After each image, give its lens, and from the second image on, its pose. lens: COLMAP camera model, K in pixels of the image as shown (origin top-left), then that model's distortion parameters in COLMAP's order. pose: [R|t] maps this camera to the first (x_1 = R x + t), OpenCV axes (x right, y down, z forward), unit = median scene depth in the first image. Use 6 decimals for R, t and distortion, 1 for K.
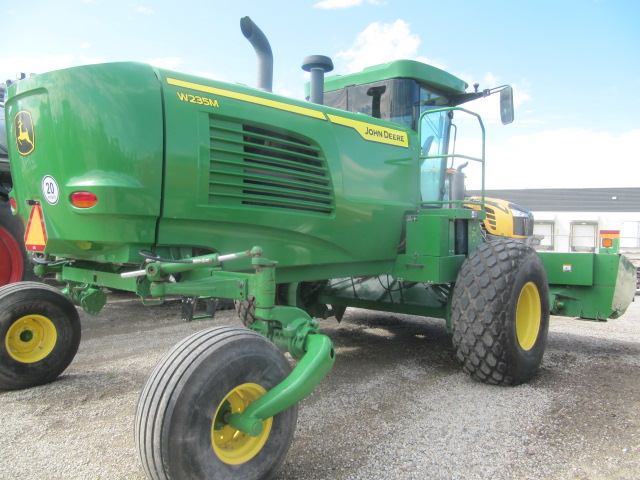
lens RADIAL K [[521.5, 0, 317.8], [0, 521.5, 236.8], [0, 0, 1]] dist [-0.054760, 0.029684]
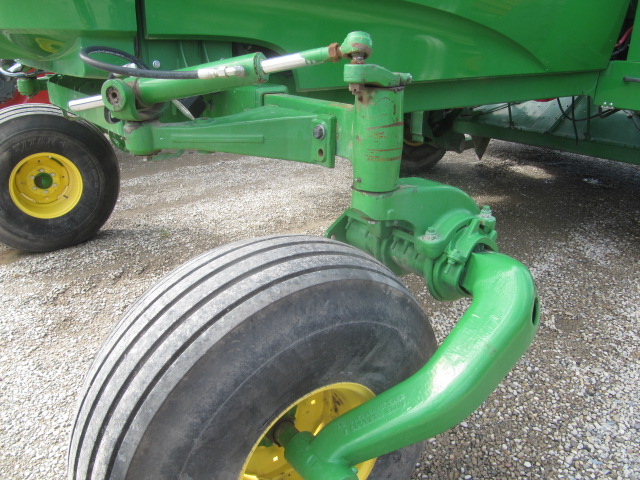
lens RADIAL K [[521.5, 0, 319.6], [0, 521.5, 240.3], [0, 0, 1]] dist [-0.054760, 0.029684]
pose [[0.977405, 0.068067, -0.200115, -0.054515], [0.008169, 0.933861, 0.357543, 0.022970], [0.211217, -0.351099, 0.912204, 0.554534]]
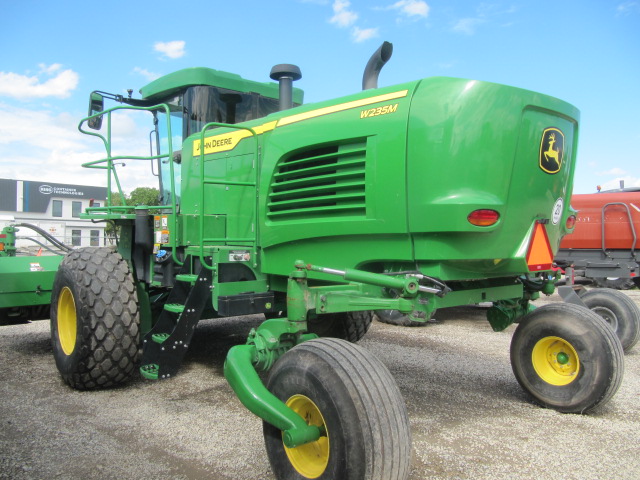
lens RADIAL K [[521.5, 0, 315.8], [0, 521.5, 240.2], [0, 0, 1]] dist [-0.054760, 0.029684]
pose [[0.154549, -0.021955, 0.987741, -1.653312], [0.004510, 0.999758, 0.021516, -0.055195], [-0.987975, 0.001130, 0.154611, 1.318909]]
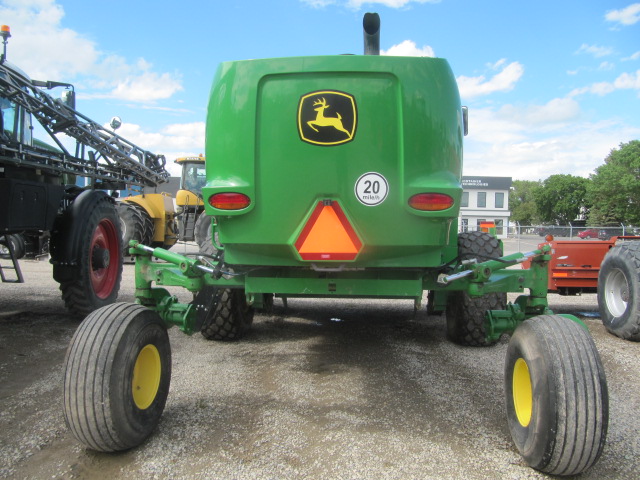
lens RADIAL K [[521.5, 0, 320.3], [0, 521.5, 239.5], [0, 0, 1]] dist [-0.054760, 0.029684]
pose [[0.805609, -0.029949, 0.591690, -1.104233], [0.012219, 0.999349, 0.033945, -0.035656], [-0.592321, -0.020117, 0.805451, 0.331658]]
